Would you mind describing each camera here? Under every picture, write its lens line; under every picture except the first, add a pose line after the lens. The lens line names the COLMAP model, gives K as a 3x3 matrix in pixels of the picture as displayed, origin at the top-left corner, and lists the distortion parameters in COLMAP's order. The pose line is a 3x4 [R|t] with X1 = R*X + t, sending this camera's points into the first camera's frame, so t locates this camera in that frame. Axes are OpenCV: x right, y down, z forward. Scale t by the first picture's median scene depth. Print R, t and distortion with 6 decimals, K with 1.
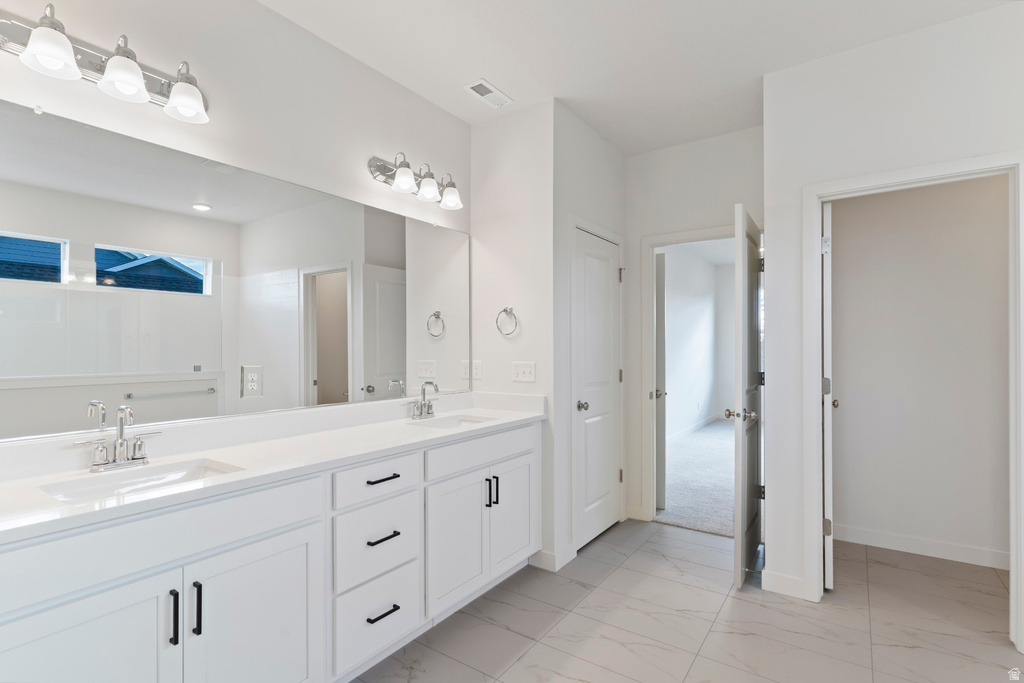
lens RADIAL K [[494.7, 0, 519.0], [0, 494.7, 338.6], [0, 0, 1]] dist [-0.000747, -0.000317]
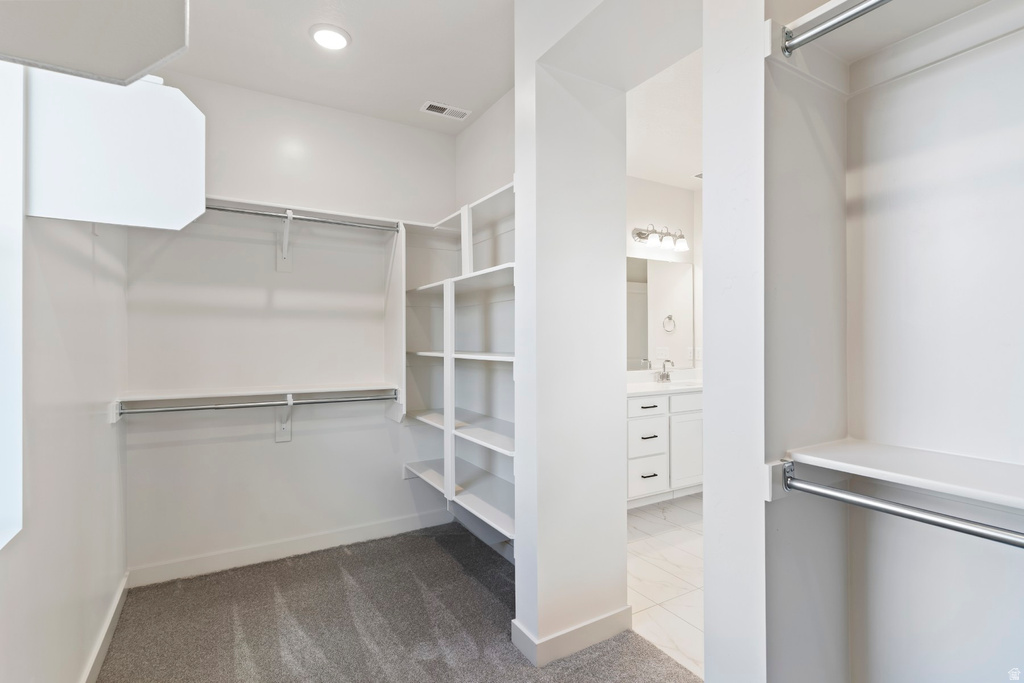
lens RADIAL K [[494.7, 0, 514.3], [0, 494.7, 337.3], [0, 0, 1]] dist [-0.000747, -0.000317]
pose [[0.908671, 0.000081, -0.417512, 0.039364], [0.005652, 0.999906, 0.012495, -0.011071], [0.417474, -0.013714, 0.908585, -0.691122]]
